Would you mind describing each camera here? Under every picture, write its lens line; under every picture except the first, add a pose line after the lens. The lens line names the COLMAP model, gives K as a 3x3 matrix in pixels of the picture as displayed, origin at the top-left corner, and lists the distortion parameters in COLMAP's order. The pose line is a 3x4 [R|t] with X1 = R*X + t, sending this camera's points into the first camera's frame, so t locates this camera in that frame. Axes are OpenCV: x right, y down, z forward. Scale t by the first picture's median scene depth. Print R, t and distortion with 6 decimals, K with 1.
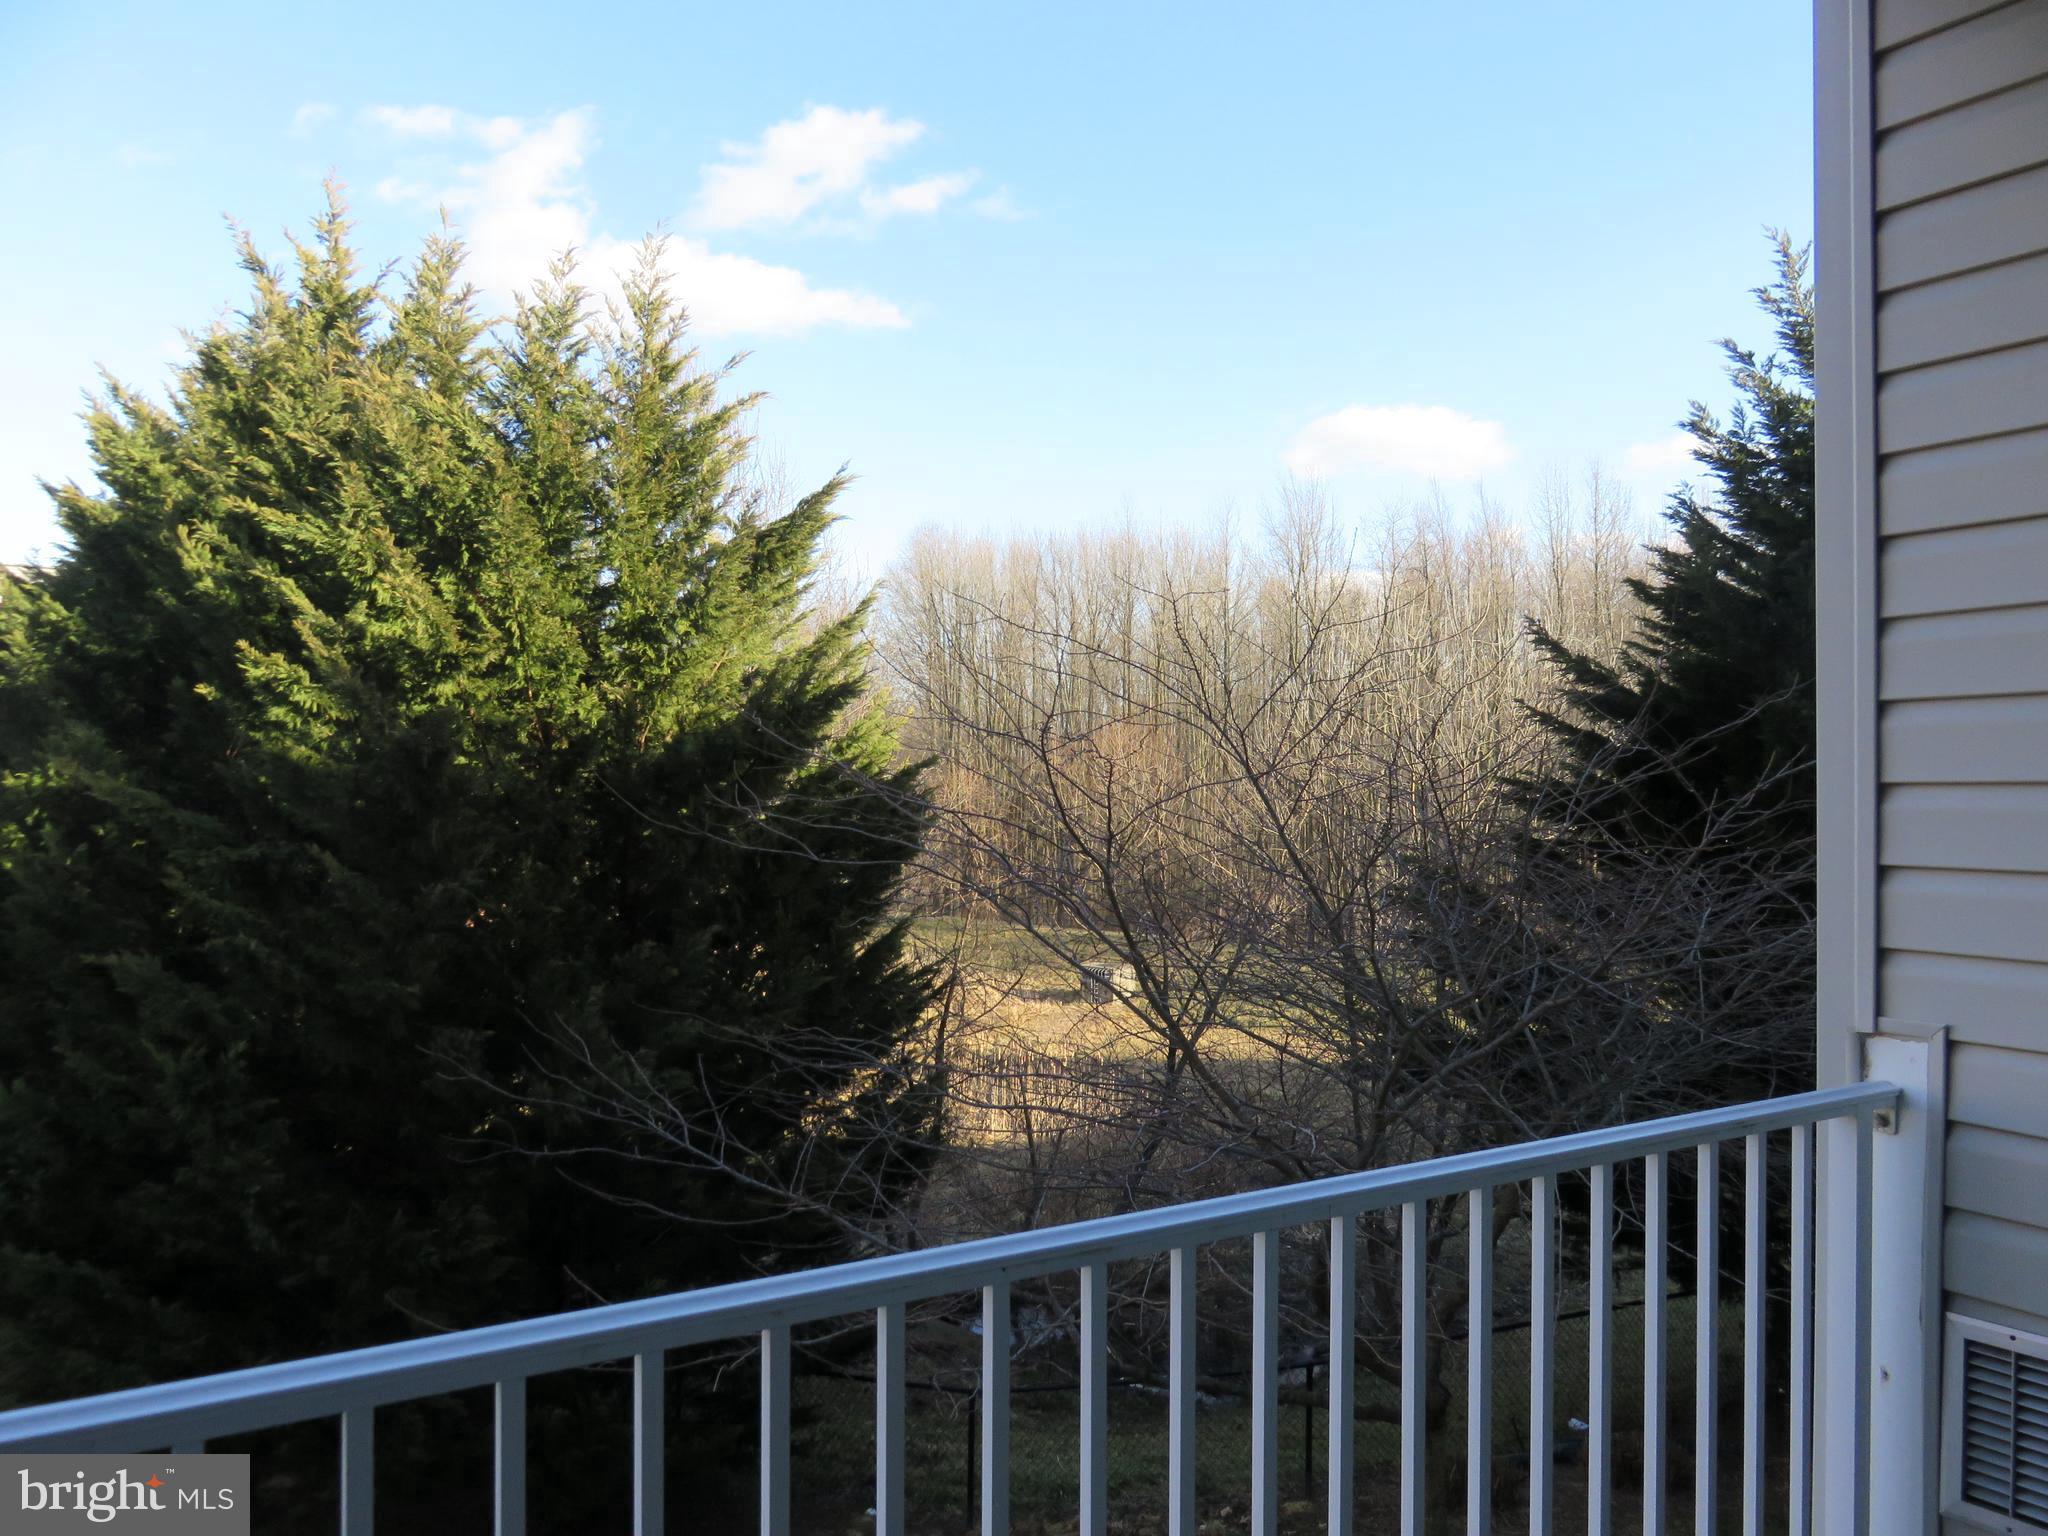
lens RADIAL K [[1529.2, 0, 1024.0], [0, 1529.2, 768.0], [0, 0, 1]] dist [-0.004347, 0.007874]
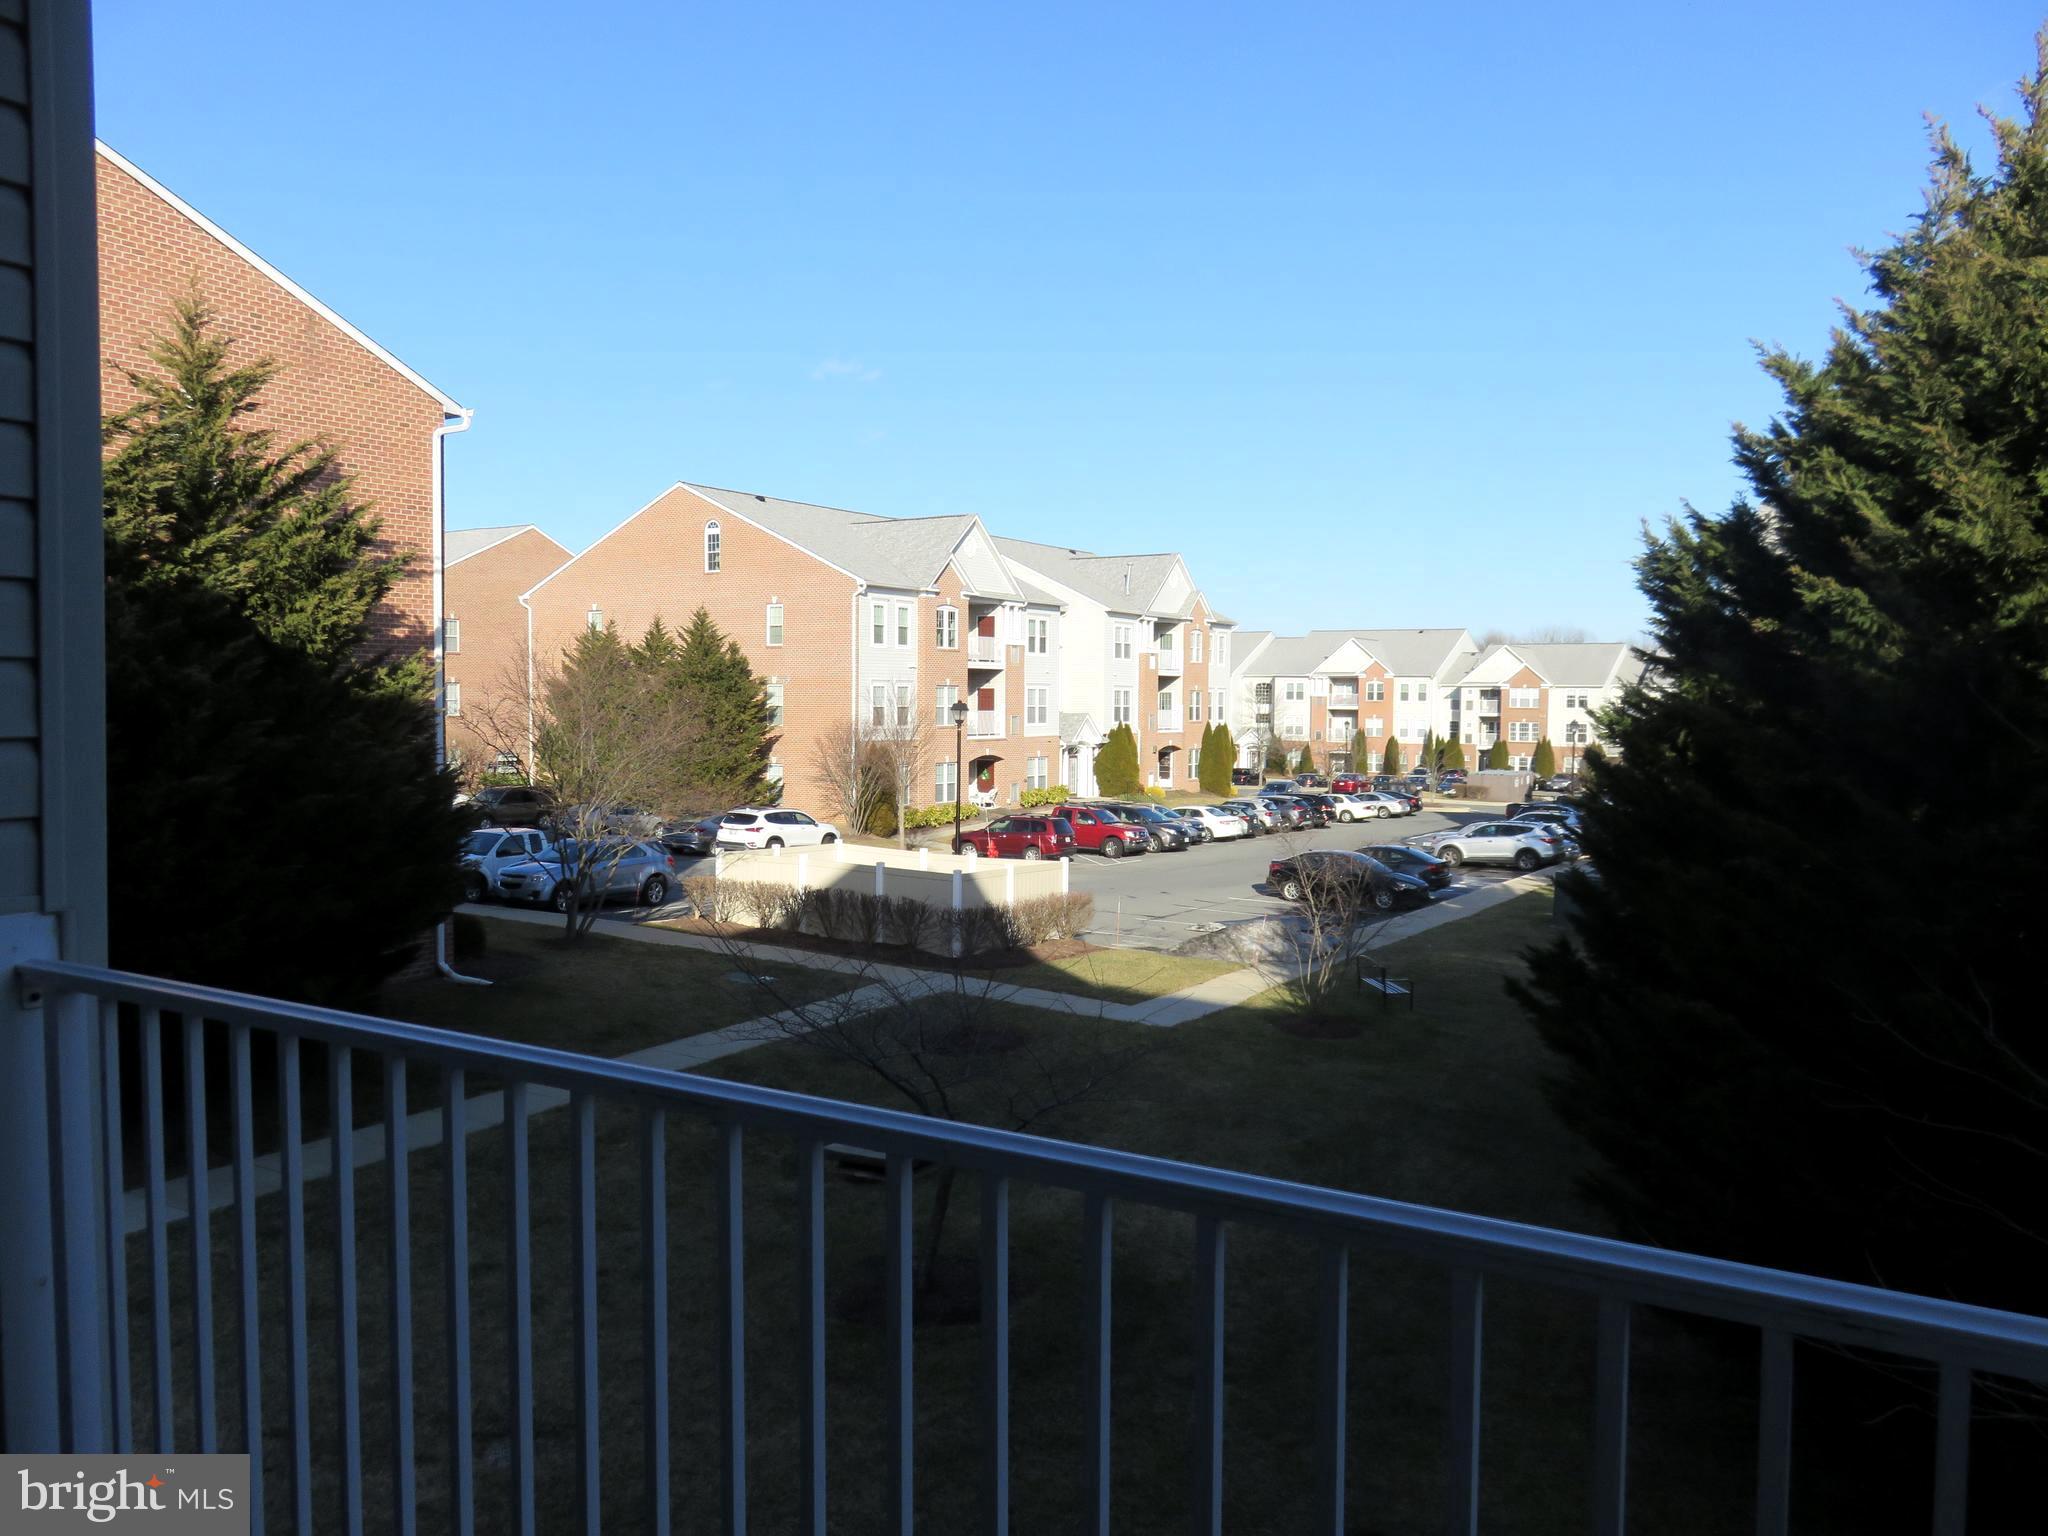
lens RADIAL K [[1529.2, 0, 1024.0], [0, 1529.2, 768.0], [0, 0, 1]] dist [-0.004347, 0.007874]
pose [[0.402520, 0.027087, -0.915010, 0.203122], [0.020024, 0.999062, 0.038383, 0.001234], [0.915192, -0.033772, 0.401600, 0.114702]]
